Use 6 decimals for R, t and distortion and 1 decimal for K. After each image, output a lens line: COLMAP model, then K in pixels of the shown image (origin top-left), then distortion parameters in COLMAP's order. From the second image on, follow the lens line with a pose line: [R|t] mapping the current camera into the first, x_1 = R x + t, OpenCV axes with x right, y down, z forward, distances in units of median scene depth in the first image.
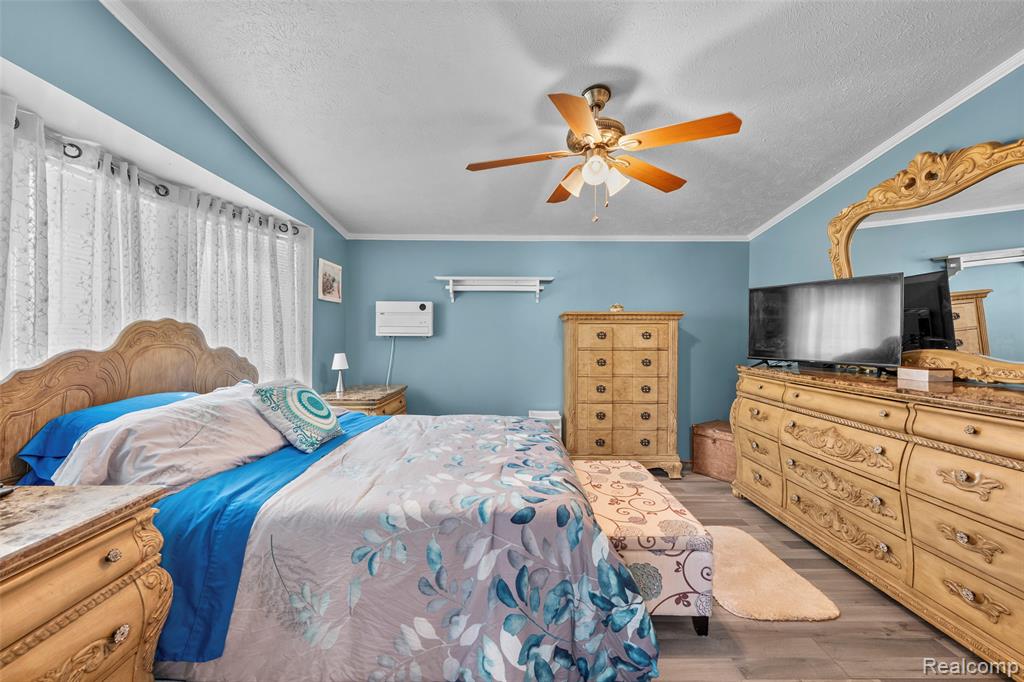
lens RADIAL K [[413.8, 0, 523.9], [0, 413.8, 341.6], [0, 0, 1]] dist [-0.001427, 0.000007]
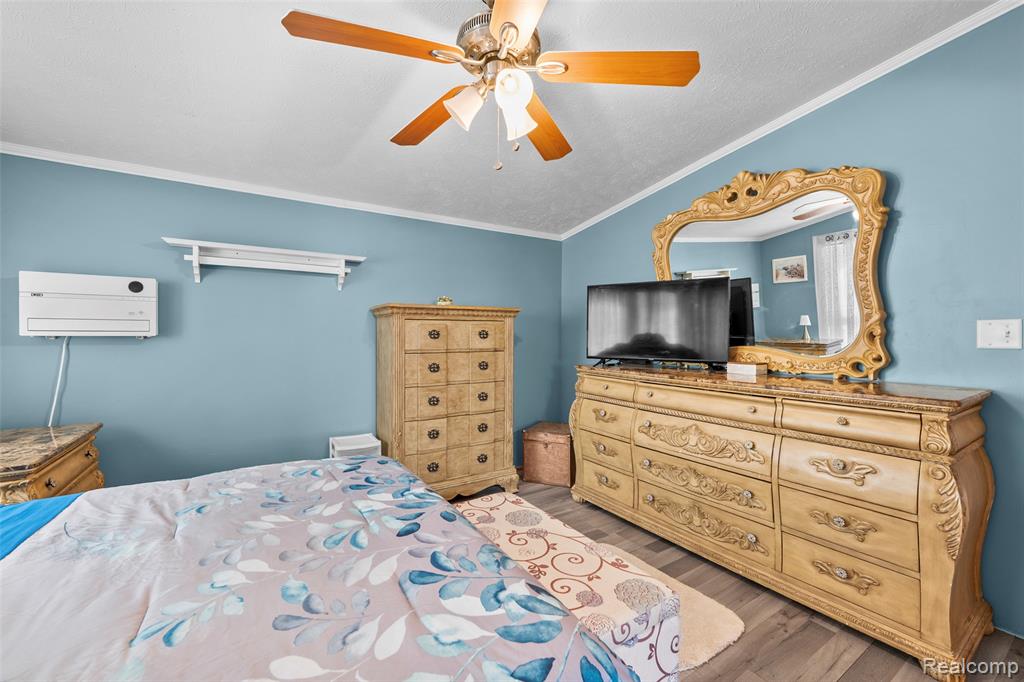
lens RADIAL K [[412.4, 0, 513.7], [0, 412.4, 341.1], [0, 0, 1]] dist [-0.001092, 0.000179]
pose [[0.854248, -0.010107, 0.519767, -0.129711], [0.009177, 0.999948, 0.004362, -0.005259], [-0.519784, 0.001044, 0.854297, 0.314187]]
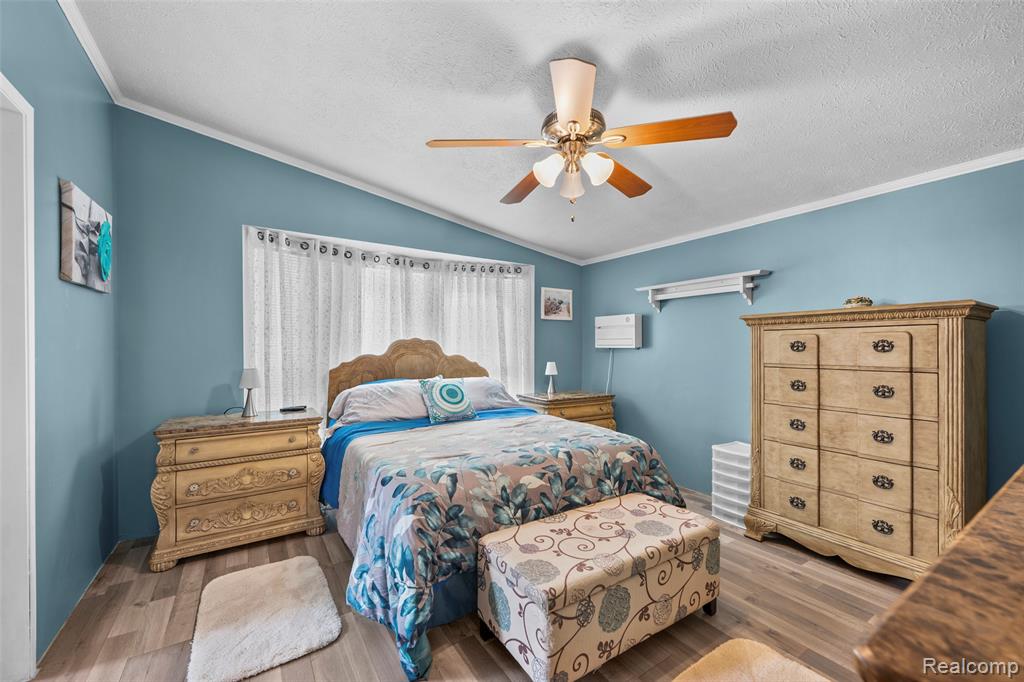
lens RADIAL K [[412.4, 0, 513.7], [0, 412.4, 341.1], [0, 0, 1]] dist [-0.001092, 0.000179]
pose [[0.533112, -0.015131, -0.845909, 0.693639], [-0.010572, 0.999643, -0.024544, -0.002376], [0.845979, 0.022028, 0.532761, 0.318234]]
